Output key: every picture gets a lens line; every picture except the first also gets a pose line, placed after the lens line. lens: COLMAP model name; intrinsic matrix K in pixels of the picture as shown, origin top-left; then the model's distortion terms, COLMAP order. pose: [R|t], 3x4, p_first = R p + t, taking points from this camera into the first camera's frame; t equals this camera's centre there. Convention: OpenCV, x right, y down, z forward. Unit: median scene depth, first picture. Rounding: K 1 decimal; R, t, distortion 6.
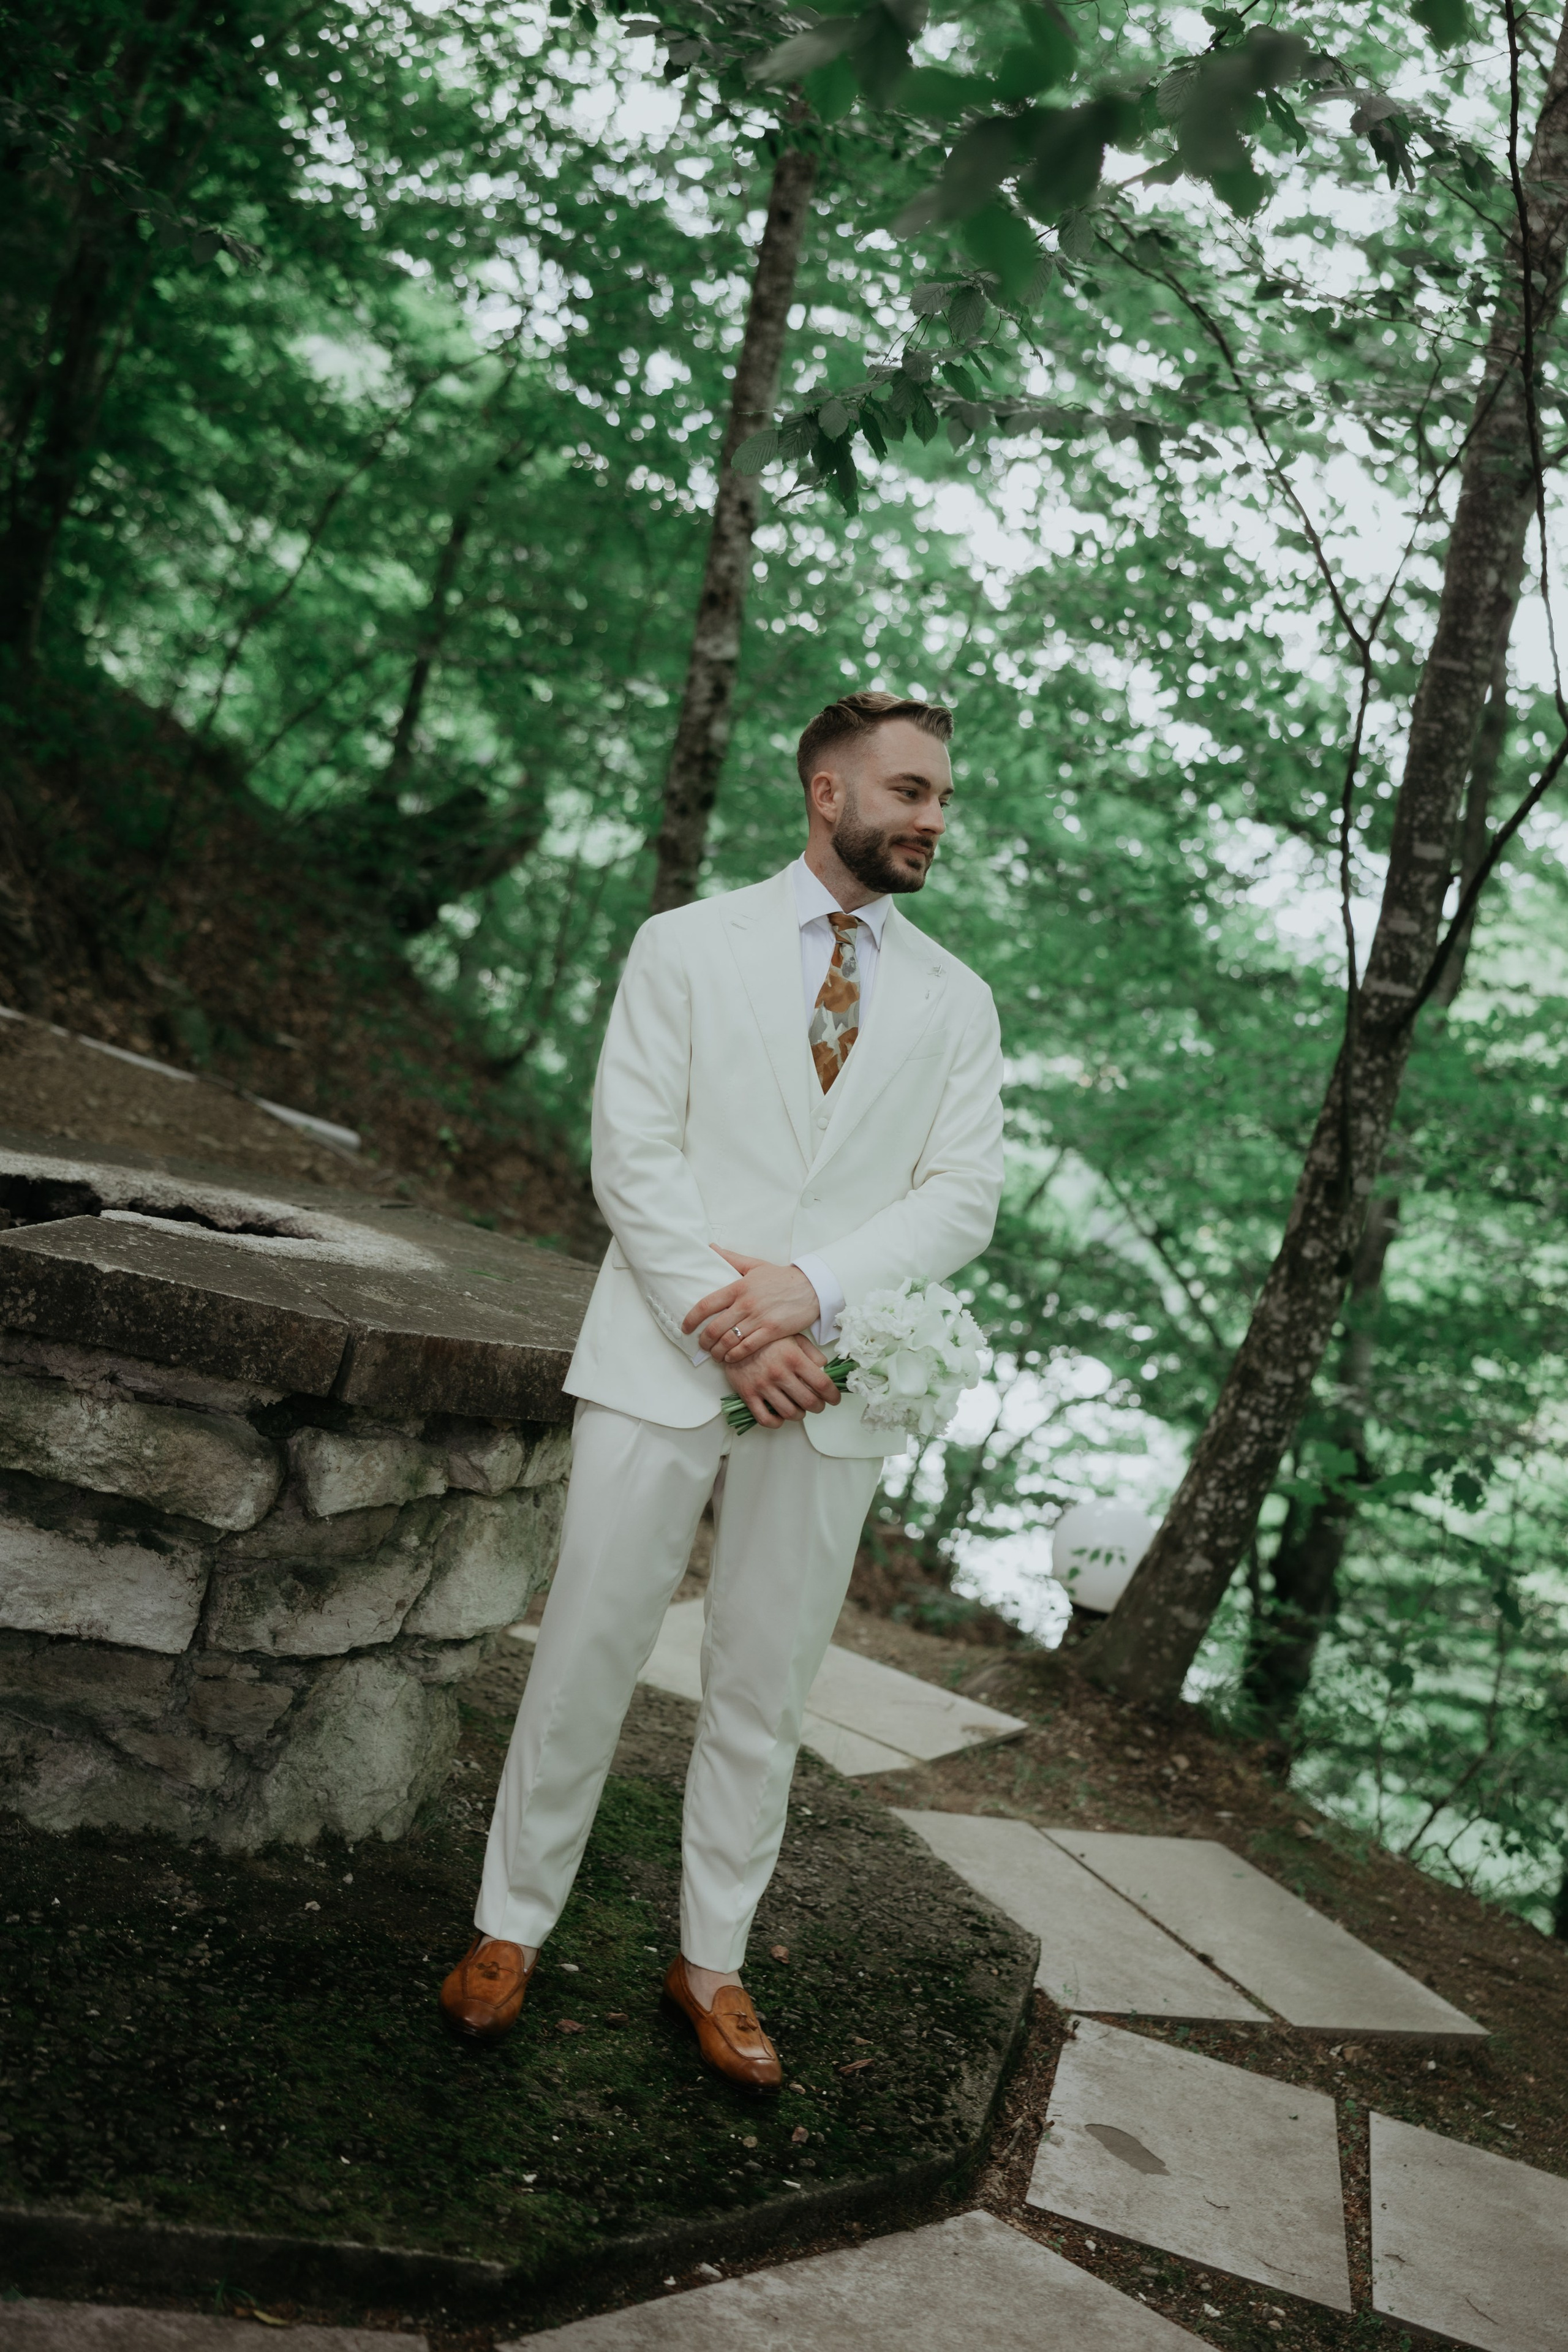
lens RADIAL K [[2765.5, 0, 784.0], [0, 2765.5, 1176.0], [0, 0, 1]] dist [0.009686, -0.024776]
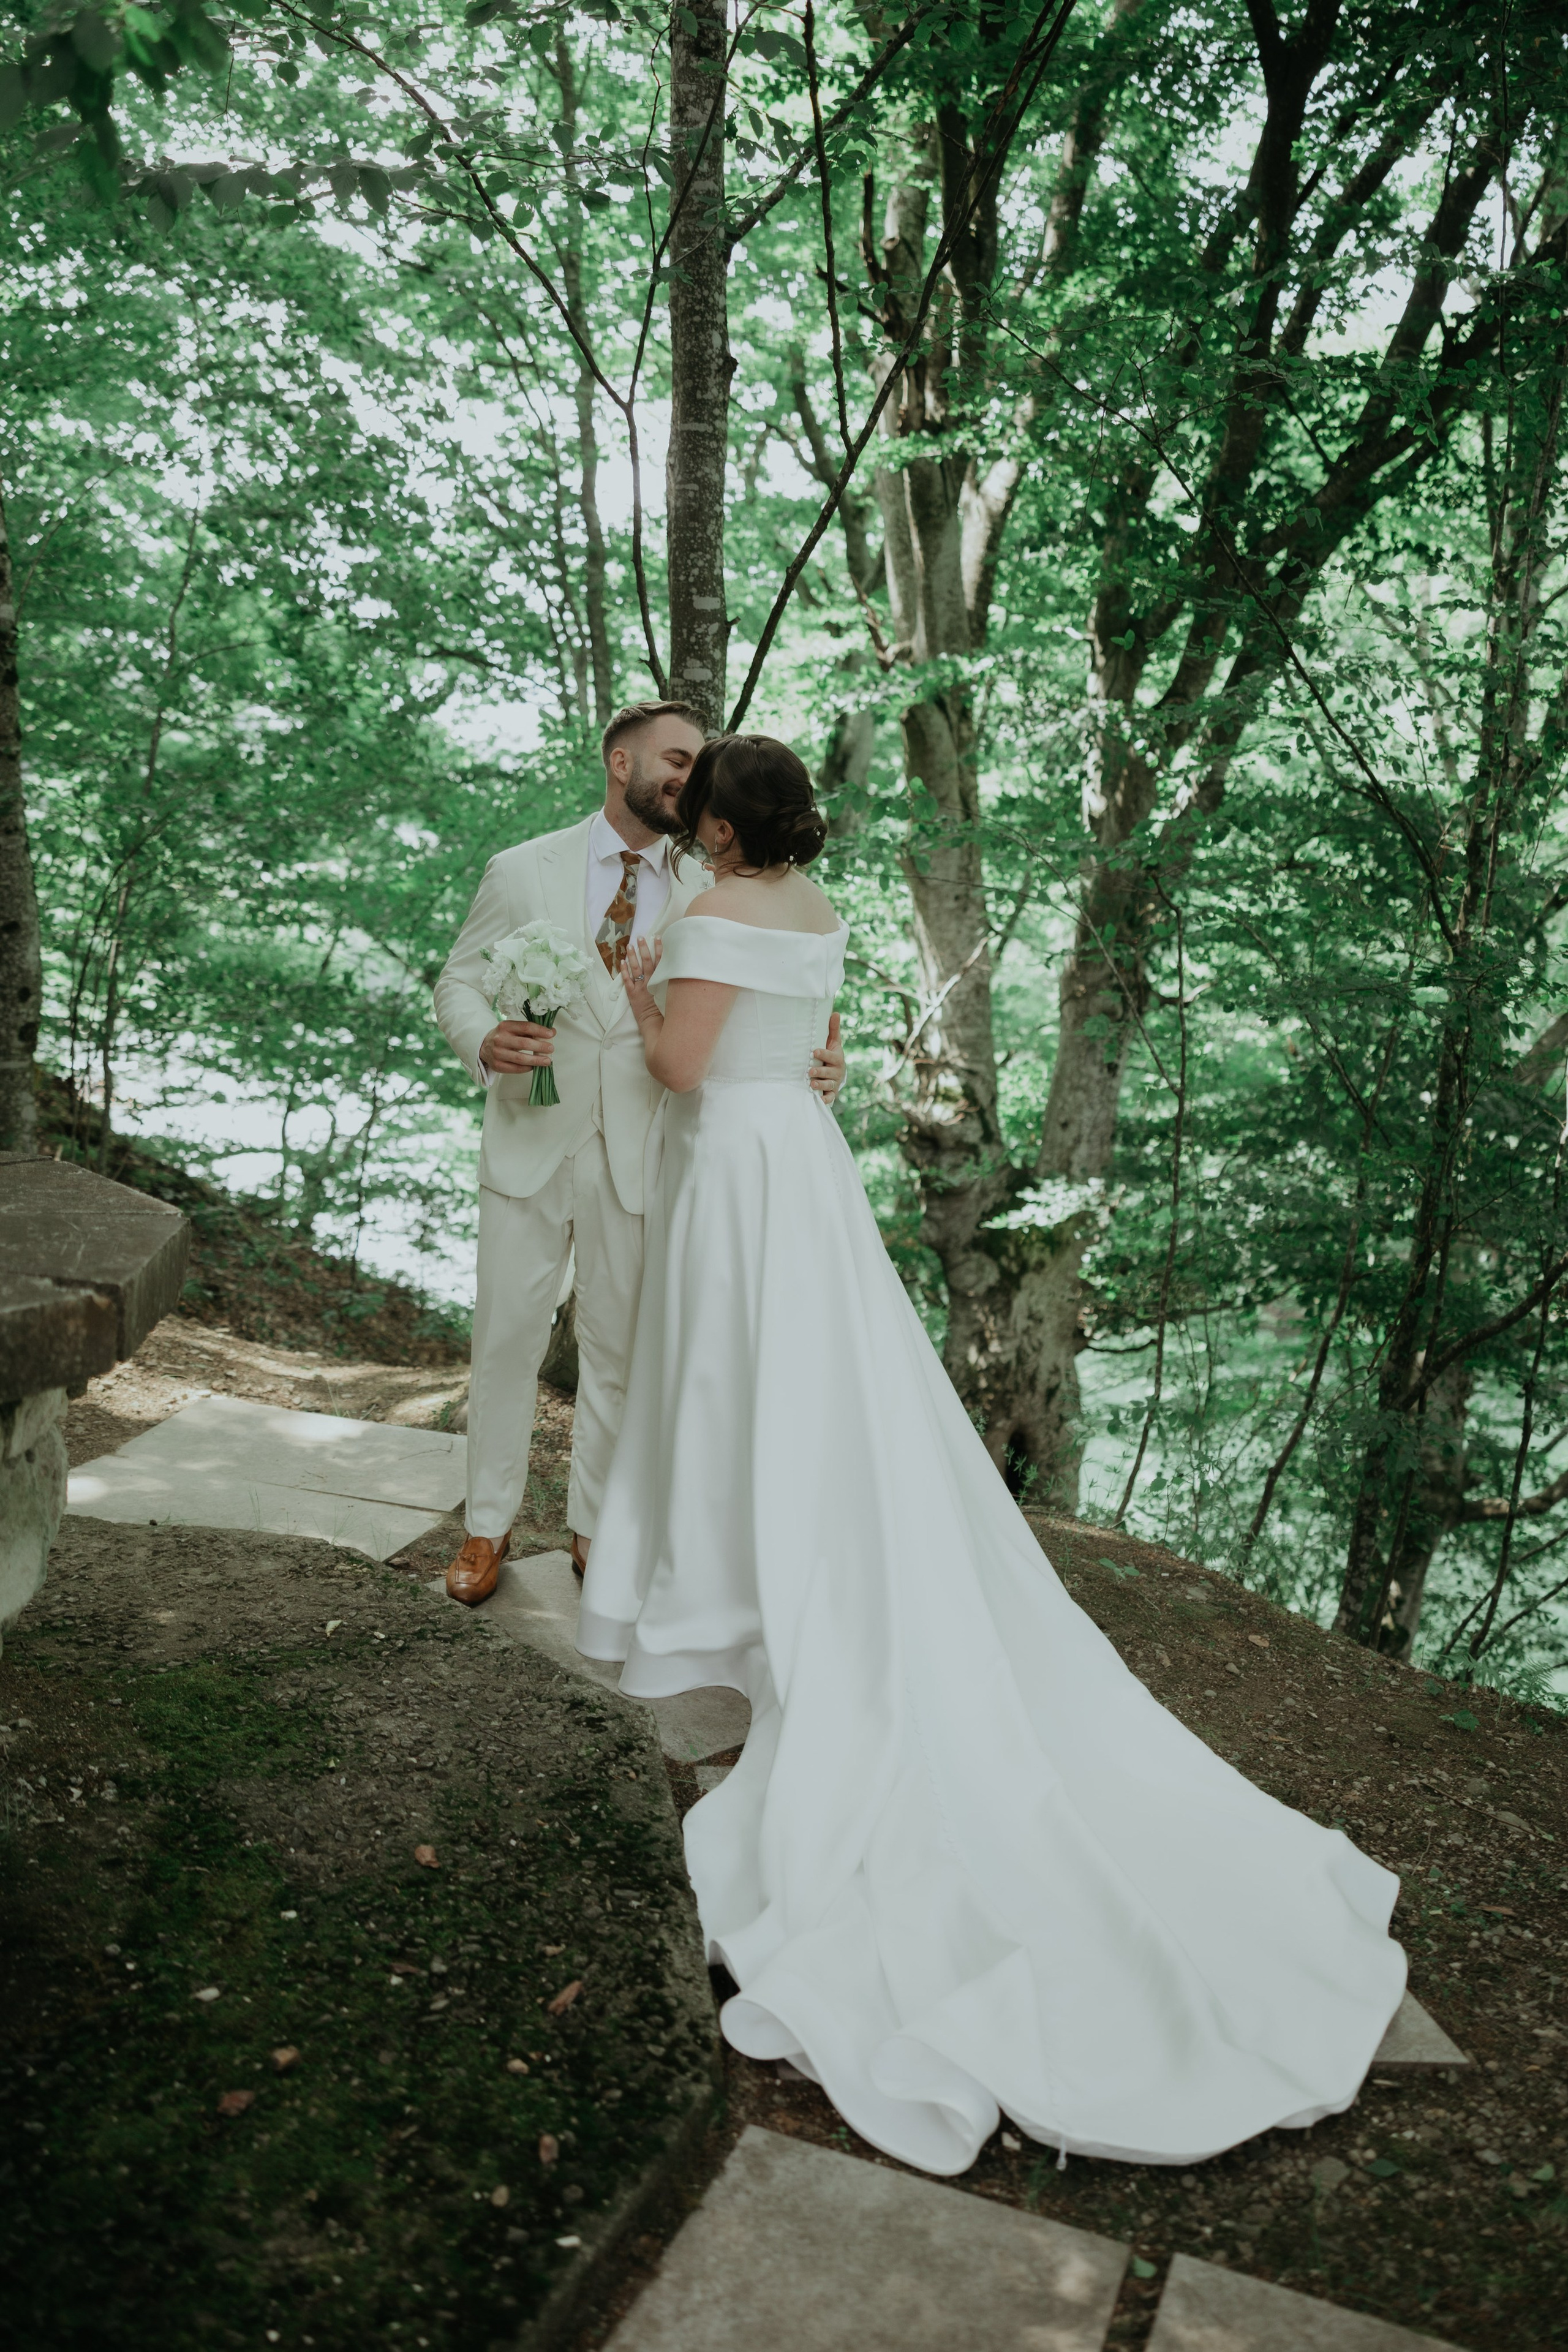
lens RADIAL K [[1909.9, 0, 784.0], [0, 1909.9, 1176.0], [0, 0, 1]] dist [0.006705, 0.002765]
pose [[0.927960, -0.225518, 0.296702, -0.030710], [0.184207, 0.969632, 0.160877, -0.019986], [-0.323972, -0.094632, 0.941322, 0.411841]]
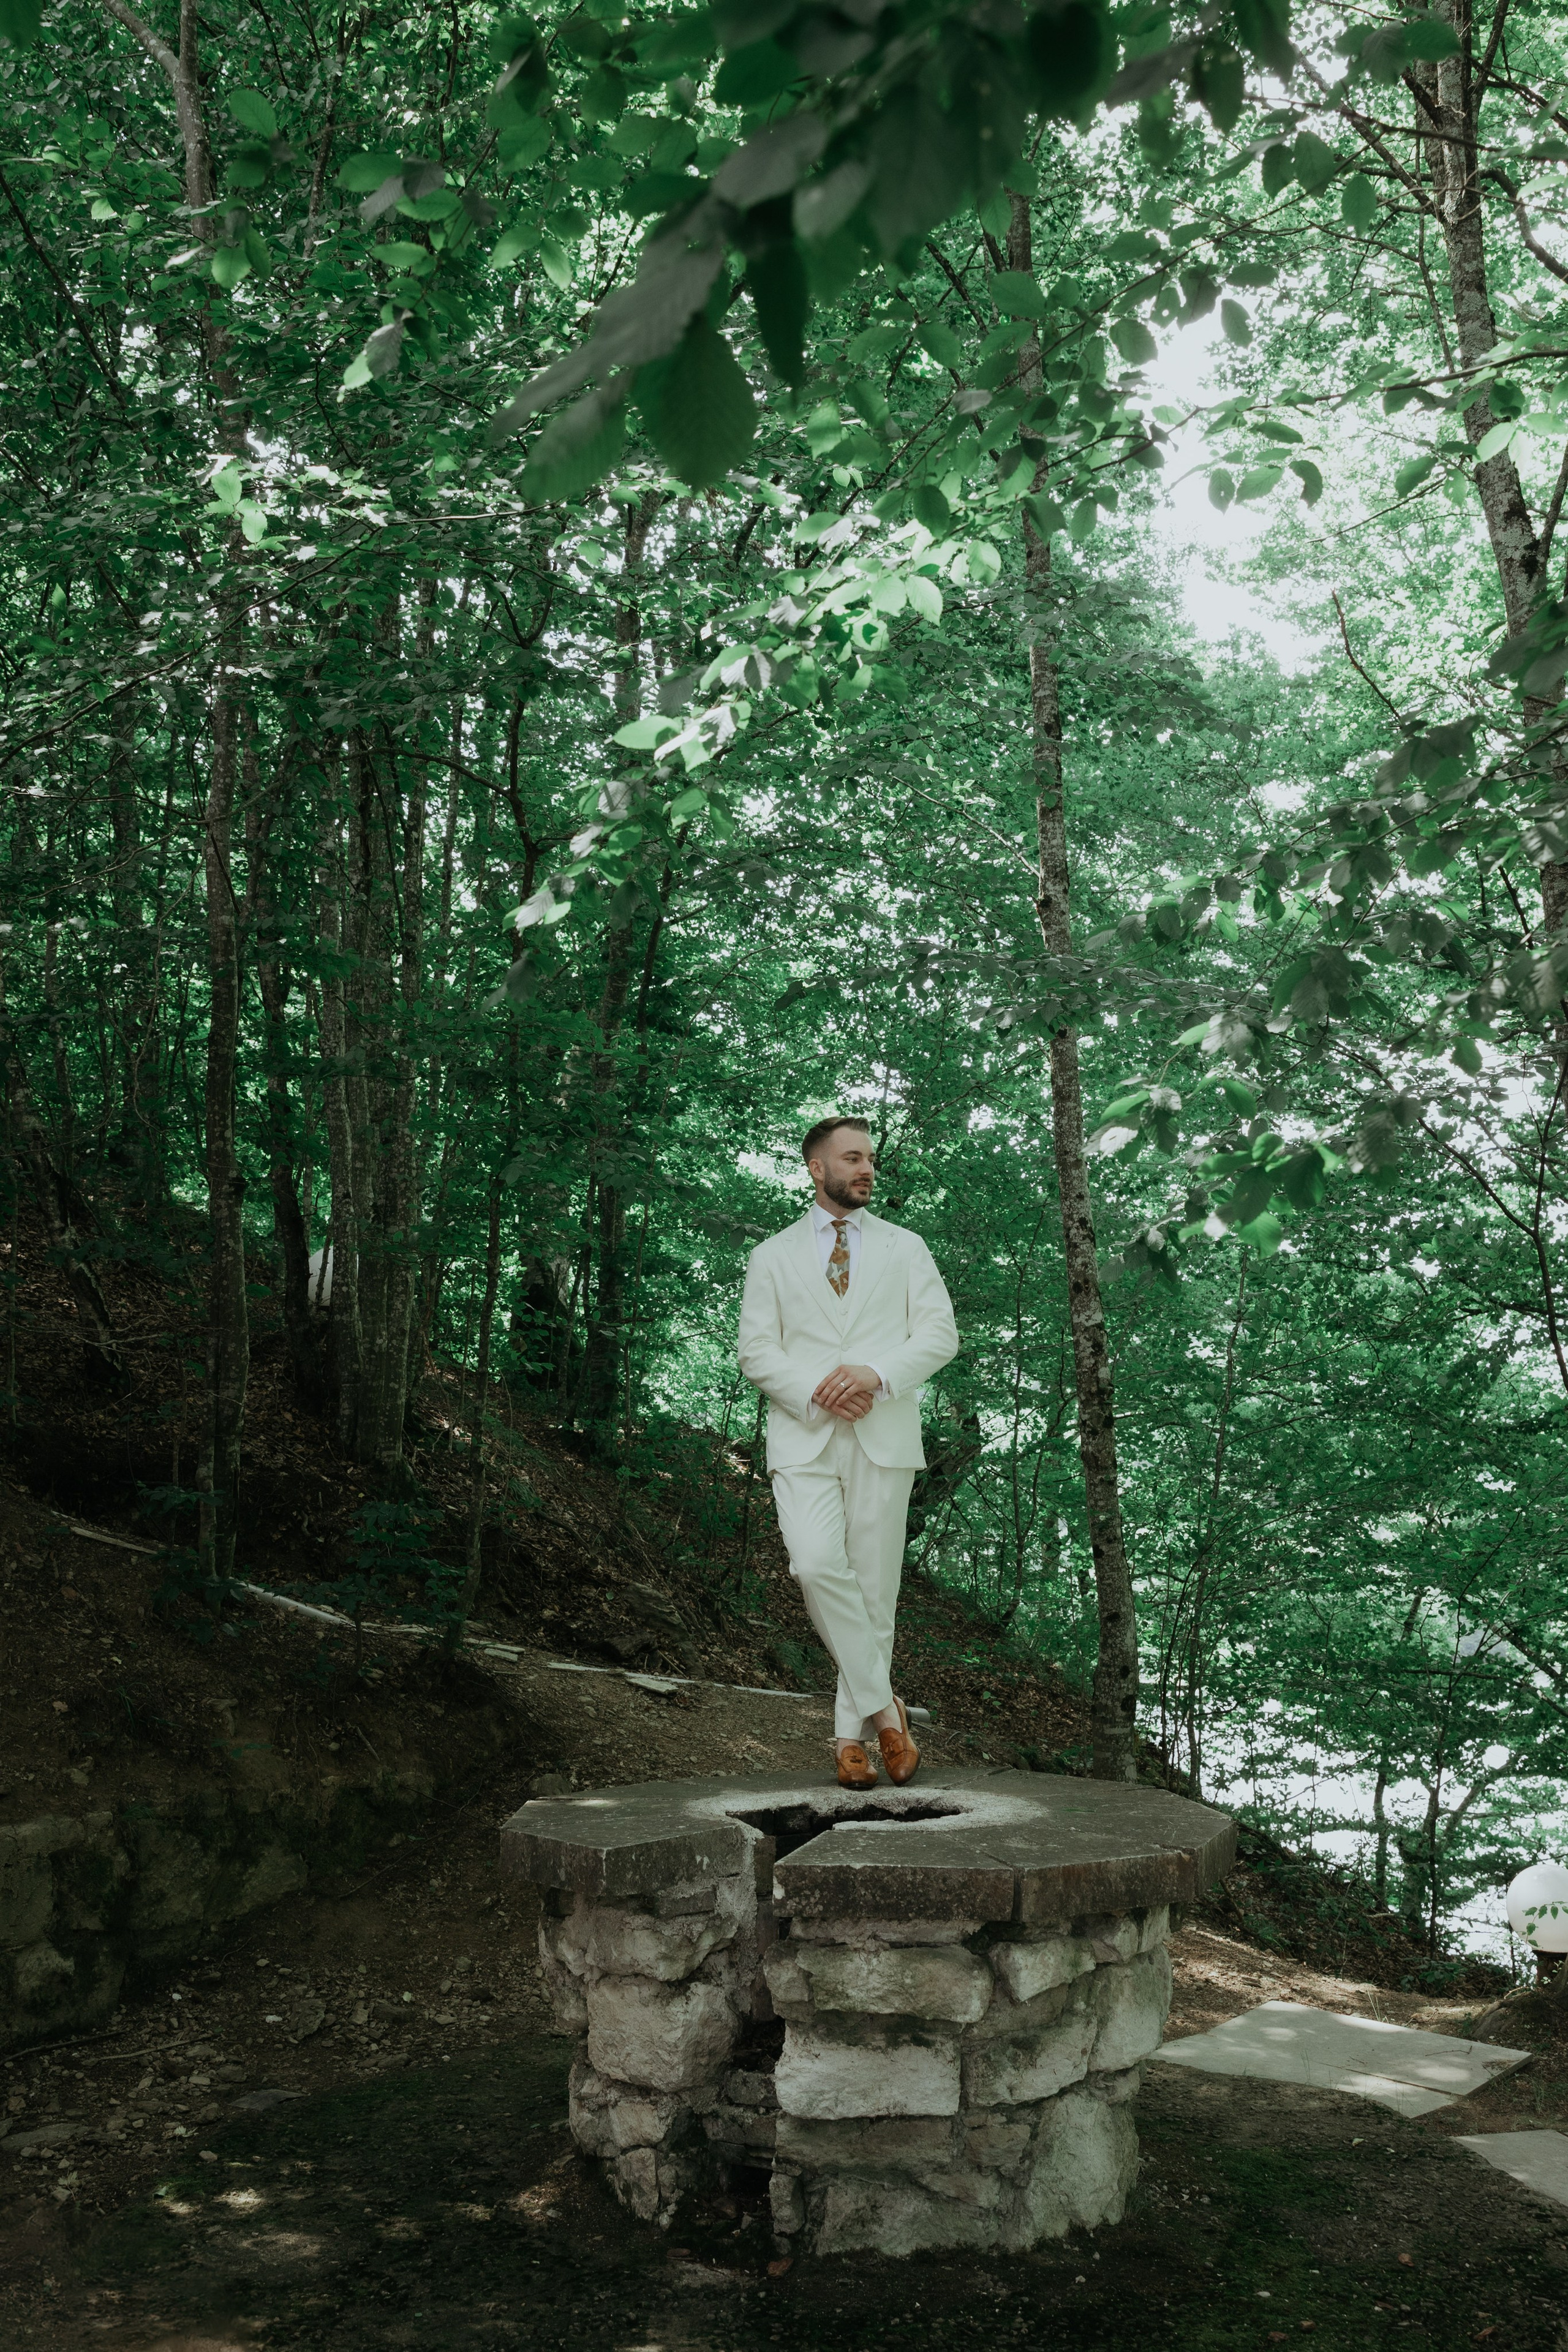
lens RADIAL K [[2023.4, 0, 784.0], [0, 2023.4, 1176.0], [0, 0, 1]] dist [-0.010027, 0.017639]
pose [[0.955457, -0.258465, -0.142474, -0.015565], [0.214965, 0.940235, -0.264099, -0.037015], [0.202219, 0.221708, 0.953914, -0.181789]]
